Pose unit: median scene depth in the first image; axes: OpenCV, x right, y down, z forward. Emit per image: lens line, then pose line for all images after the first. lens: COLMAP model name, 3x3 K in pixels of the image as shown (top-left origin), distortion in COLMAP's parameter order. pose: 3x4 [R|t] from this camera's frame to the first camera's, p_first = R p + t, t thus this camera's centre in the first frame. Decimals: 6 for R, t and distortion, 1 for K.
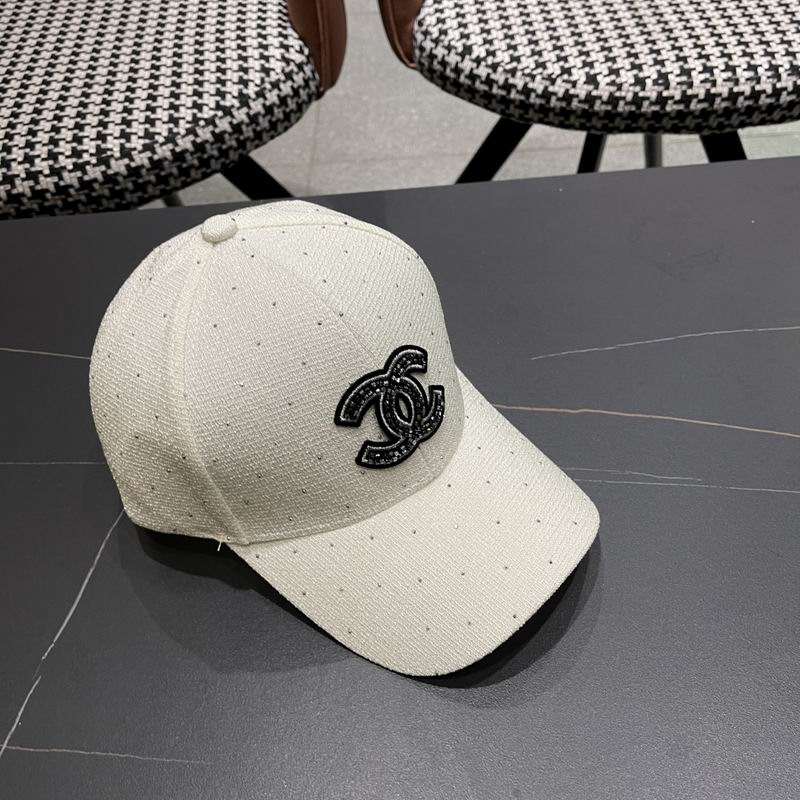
lens RADIAL K [[838.8, 0, 397.5], [0, 838.8, 397.2], [0, 0, 1]] dist [0.023485, 0.000000]
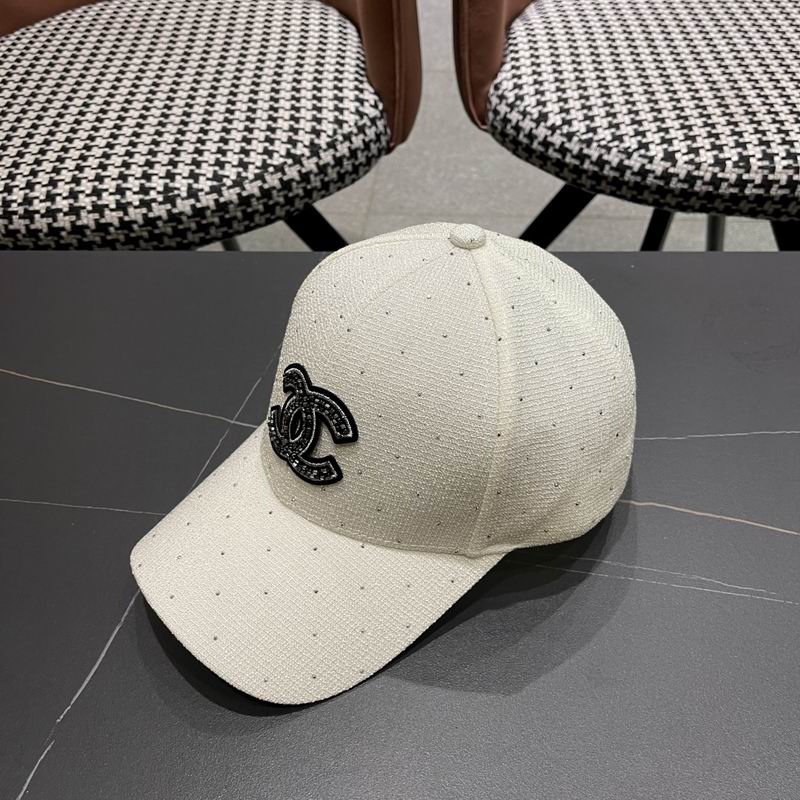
lens RADIAL K [[838.8, 0, 396.8], [0, 838.8, 395.8], [0, 0, 1]] dist [0.023485, 0.000000]
pose [[0.995455, 0.087651, -0.037229, -0.023613], [-0.089647, 0.994407, -0.055834, -0.017644], [0.032127, 0.058918, 0.997746, 0.030211]]
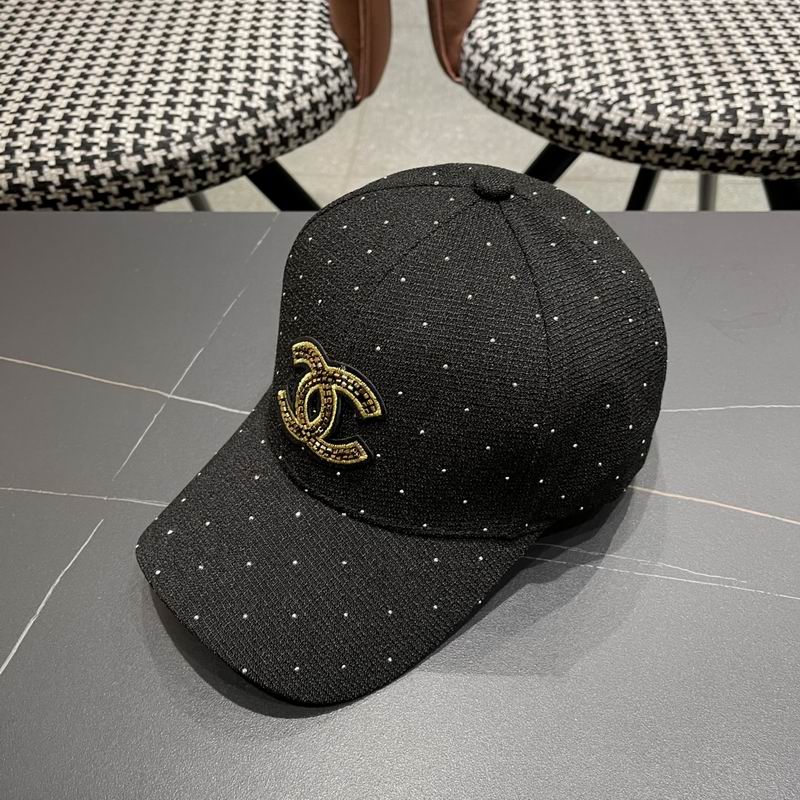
lens RADIAL K [[838.8, 0, 396.4], [0, 838.8, 399.8], [0, 0, 1]] dist [0.023485, 0.000000]
pose [[0.995639, 0.087770, -0.031604, 0.011706], [-0.088206, 0.996021, -0.012695, -0.027692], [0.030364, 0.015427, 0.999420, 0.084063]]
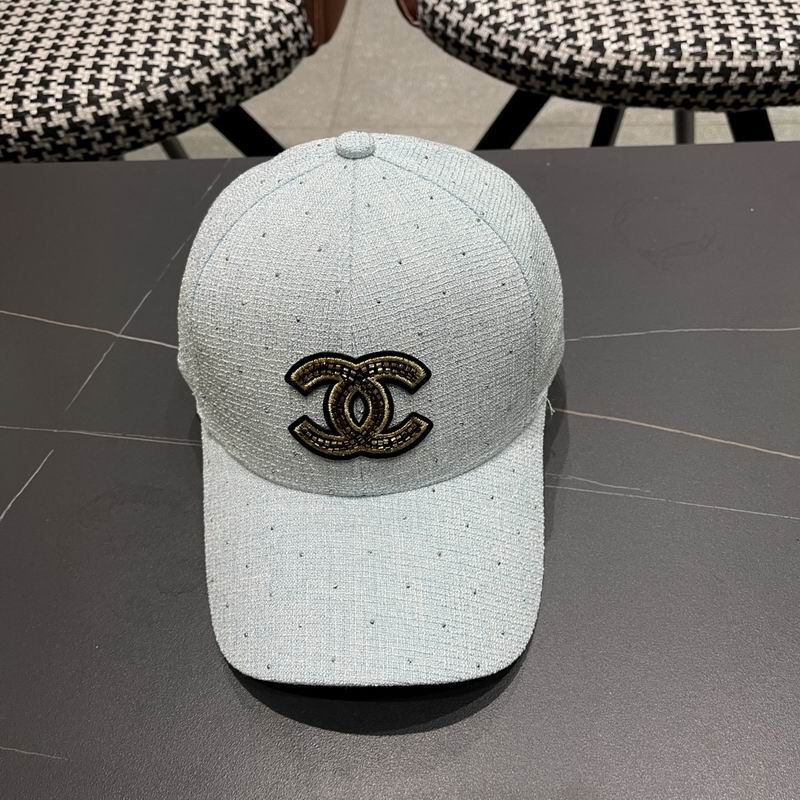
lens RADIAL K [[838.8, 0, 399.9], [0, 838.8, 407.2], [0, 0, 1]] dist [0.023485, 0.000000]
pose [[0.996919, 0.065942, -0.042477, 0.078713], [-0.064099, 0.997001, 0.043374, -0.008878], [0.045210, -0.040517, 0.998156, 0.052885]]
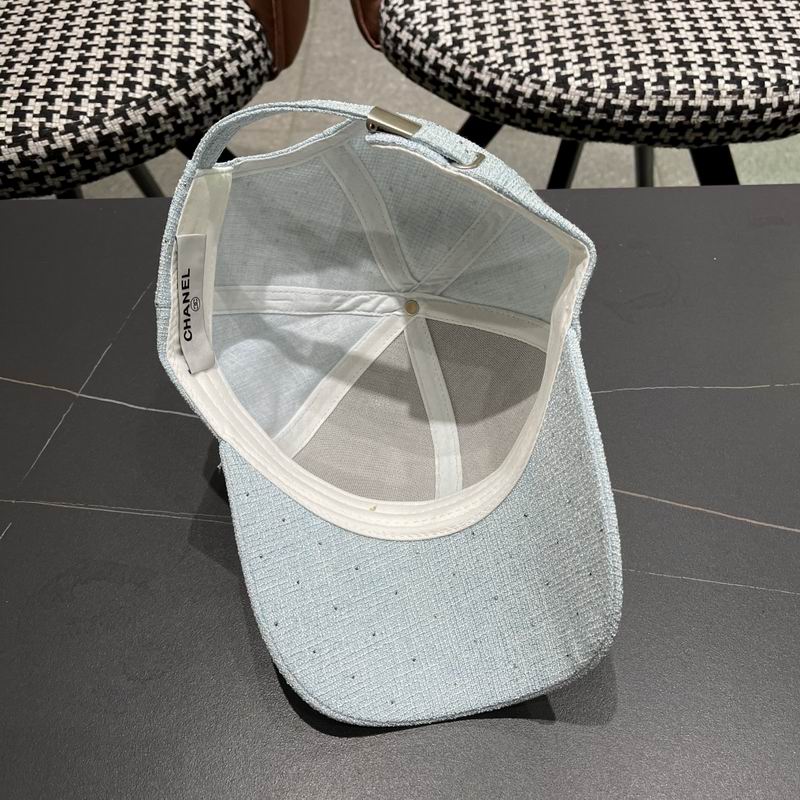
lens RADIAL K [[838.8, 0, 404.5], [0, 838.8, 405.5], [0, 0, 1]] dist [0.023485, 0.000000]
pose [[0.998308, 0.057109, 0.010970, 0.068300], [-0.057687, 0.996356, 0.062822, -0.072040], [-0.007342, -0.063348, 0.997964, 0.061888]]
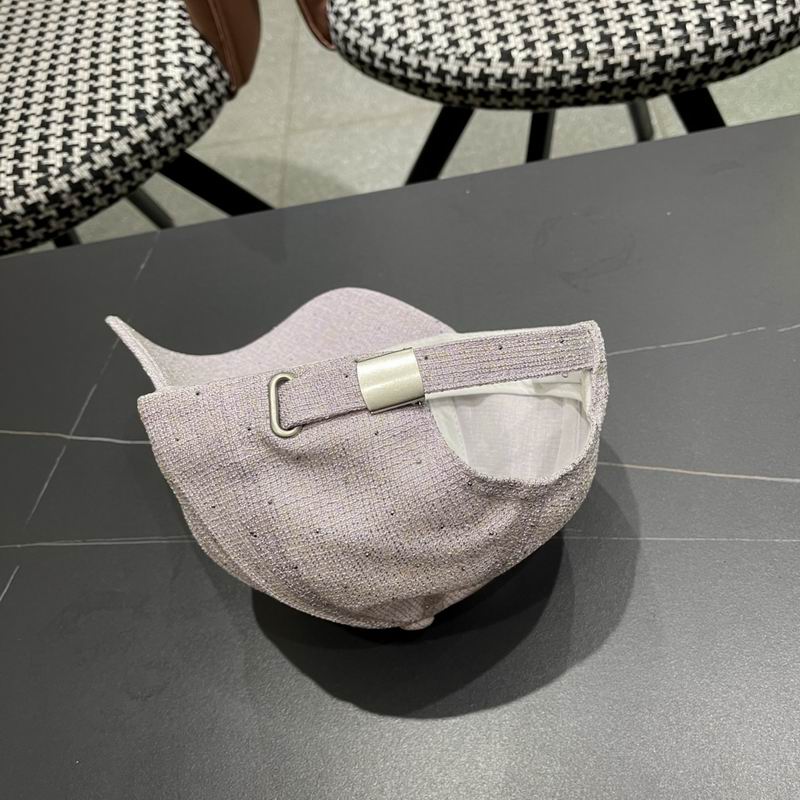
lens RADIAL K [[838.8, 0, 412.1], [0, 838.8, 409.0], [0, 0, 1]] dist [0.023485, 0.000000]
pose [[0.994697, -0.081992, -0.062082, 0.151639], [0.087610, 0.991714, 0.093952, -0.089357], [0.053864, -0.098892, 0.993639, 0.042745]]
